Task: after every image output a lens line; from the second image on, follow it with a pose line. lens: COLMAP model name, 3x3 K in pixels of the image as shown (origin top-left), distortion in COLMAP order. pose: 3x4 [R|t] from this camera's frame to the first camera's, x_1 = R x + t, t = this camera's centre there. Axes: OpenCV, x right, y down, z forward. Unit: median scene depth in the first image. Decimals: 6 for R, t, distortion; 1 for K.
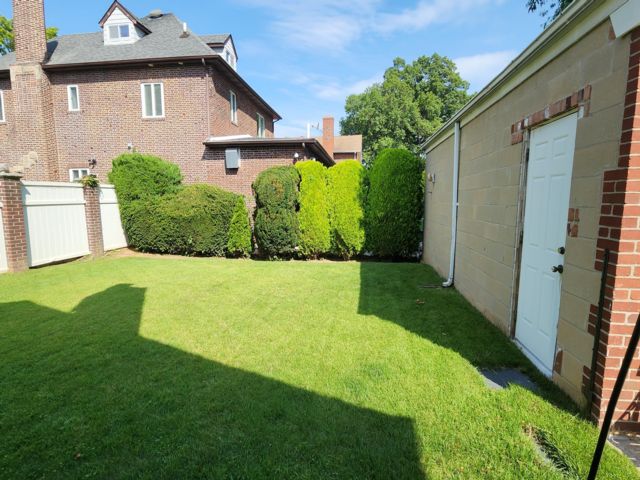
lens RADIAL K [[309.6, 0, 323.0], [0, 309.6, 235.9], [0, 0, 1]] dist [0.017410, -0.002179]
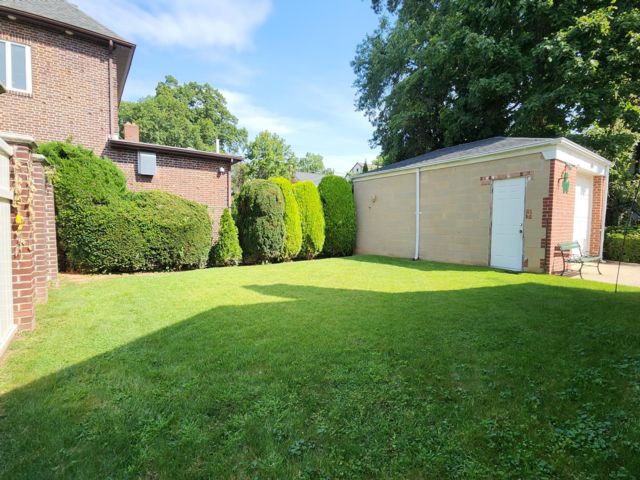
lens RADIAL K [[309.6, 0, 320.4], [0, 309.6, 240.8], [0, 0, 1]] dist [0.017410, -0.002179]
pose [[0.720751, -0.038623, 0.692117, -0.669893], [0.078720, 0.996548, -0.026365, 0.032692], [-0.688709, 0.073487, 0.721304, 0.058733]]
